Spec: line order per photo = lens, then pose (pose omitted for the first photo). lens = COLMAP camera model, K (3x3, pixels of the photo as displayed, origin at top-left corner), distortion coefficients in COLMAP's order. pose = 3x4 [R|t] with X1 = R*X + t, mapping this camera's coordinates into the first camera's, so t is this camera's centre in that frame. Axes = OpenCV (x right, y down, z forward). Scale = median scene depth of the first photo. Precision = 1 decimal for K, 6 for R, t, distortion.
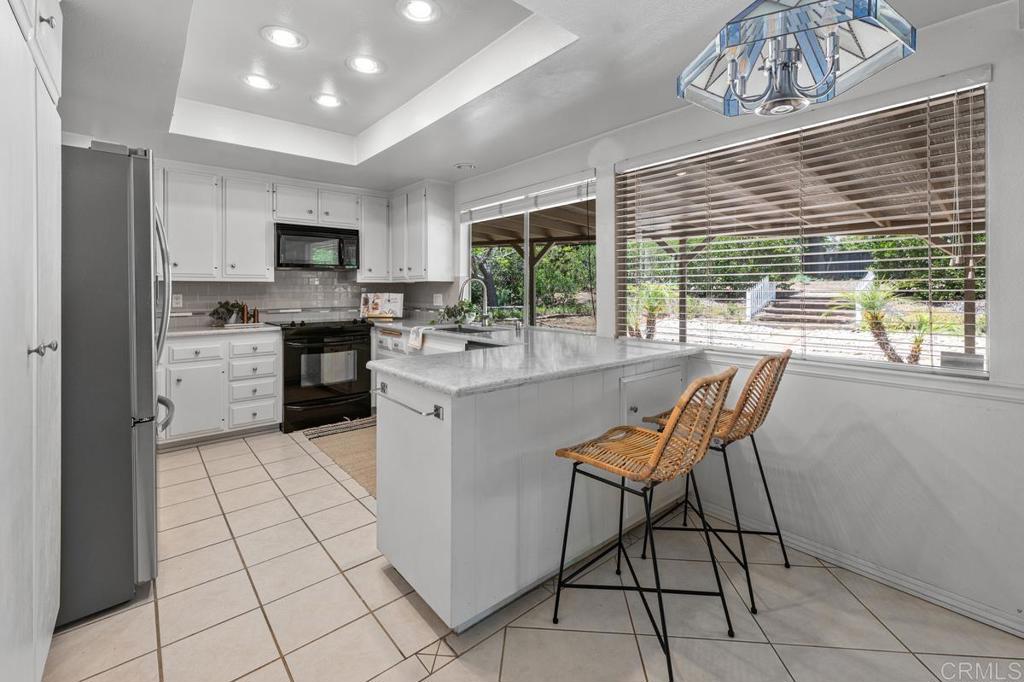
lens RADIAL K [[440.1, 0, 502.7], [0, 440.1, 294.7], [0, 0, 1]] dist [0.000698, 0.000023]
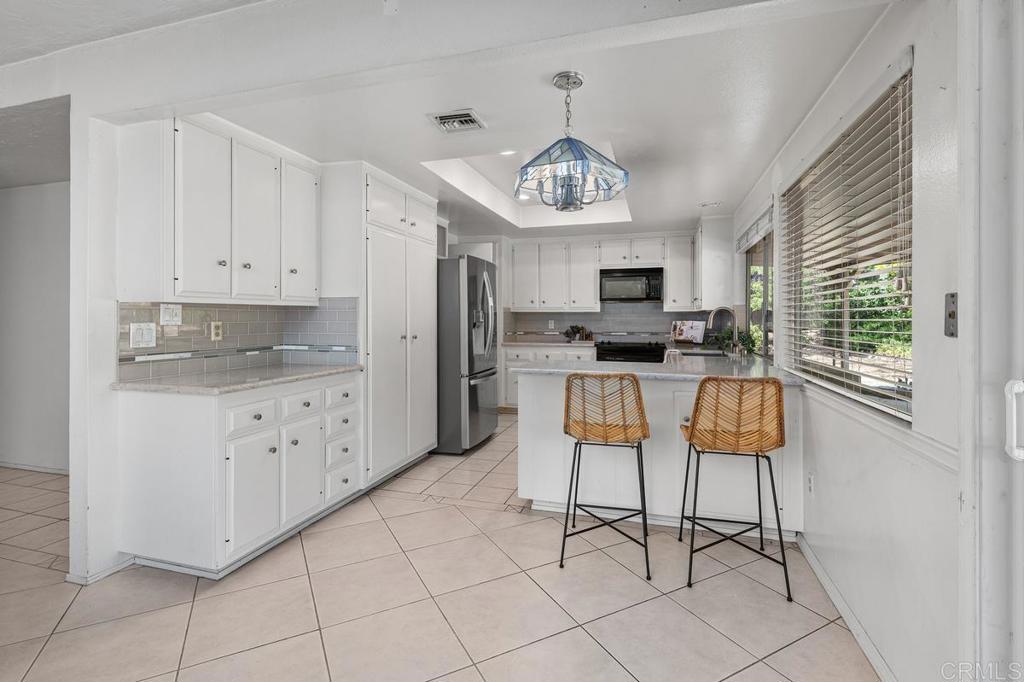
lens RADIAL K [[478.9, 0, 511.8], [0, 478.9, 318.4], [0, 0, 1]] dist [-0.000381, -0.000012]
pose [[0.550233, 0.003001, -0.835006, 0.580113], [-0.010453, 0.999940, -0.003294, -0.000766], [0.834946, 0.010541, 0.550231, -0.054615]]
